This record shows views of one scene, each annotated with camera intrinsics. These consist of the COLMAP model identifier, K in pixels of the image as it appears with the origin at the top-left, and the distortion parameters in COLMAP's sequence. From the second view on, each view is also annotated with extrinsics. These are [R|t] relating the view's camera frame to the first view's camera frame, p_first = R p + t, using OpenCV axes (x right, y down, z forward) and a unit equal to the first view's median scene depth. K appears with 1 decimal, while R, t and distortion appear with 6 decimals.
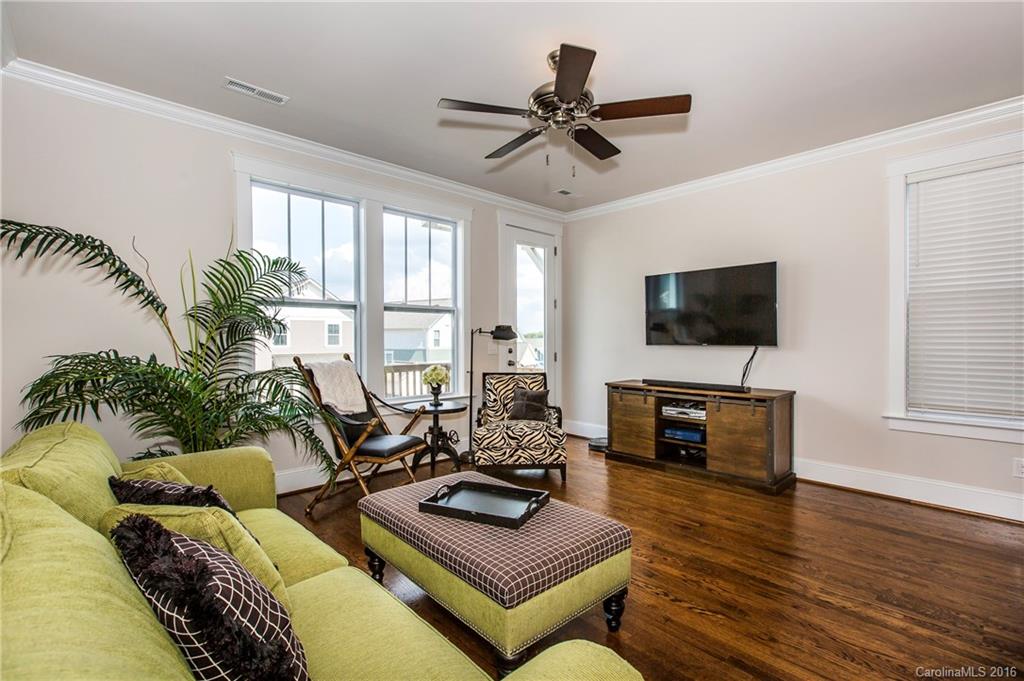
lens RADIAL K [[465.5, 0, 511.3], [0, 465.5, 342.7], [0, 0, 1]] dist [0.001626, 0.001304]
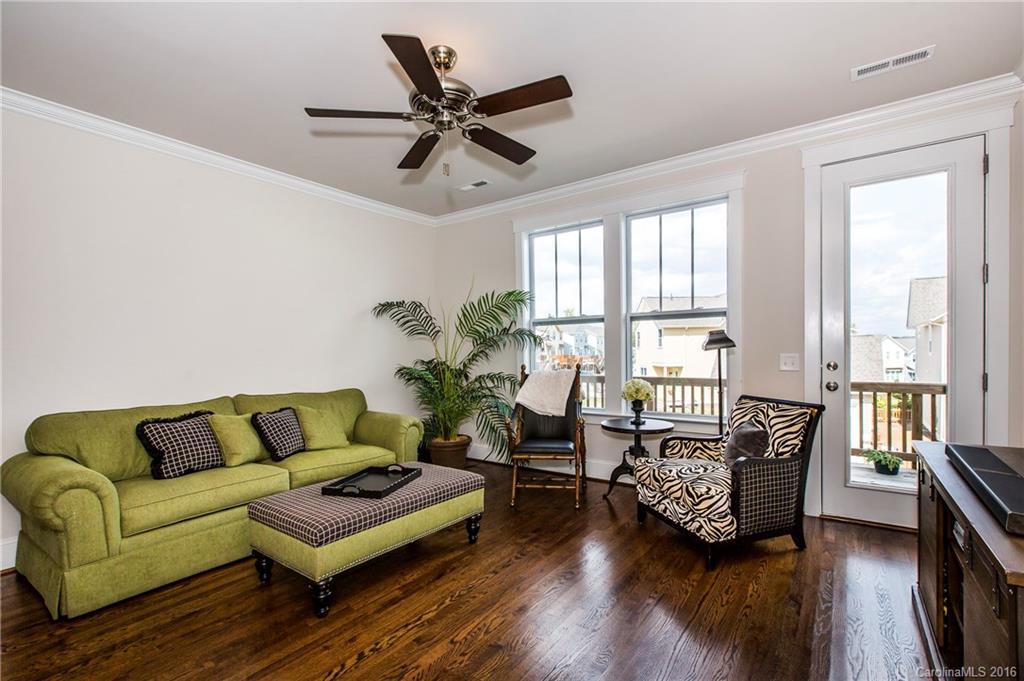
lens RADIAL K [[465.5, 0, 510.8], [0, 465.5, 345.8], [0, 0, 1]] dist [0.001626, 0.001304]
pose [[0.186967, -0.014842, -0.982254, 0.666094], [-0.001200, 0.999882, -0.015337, 0.000077], [0.982365, 0.004046, 0.186927, 0.592238]]
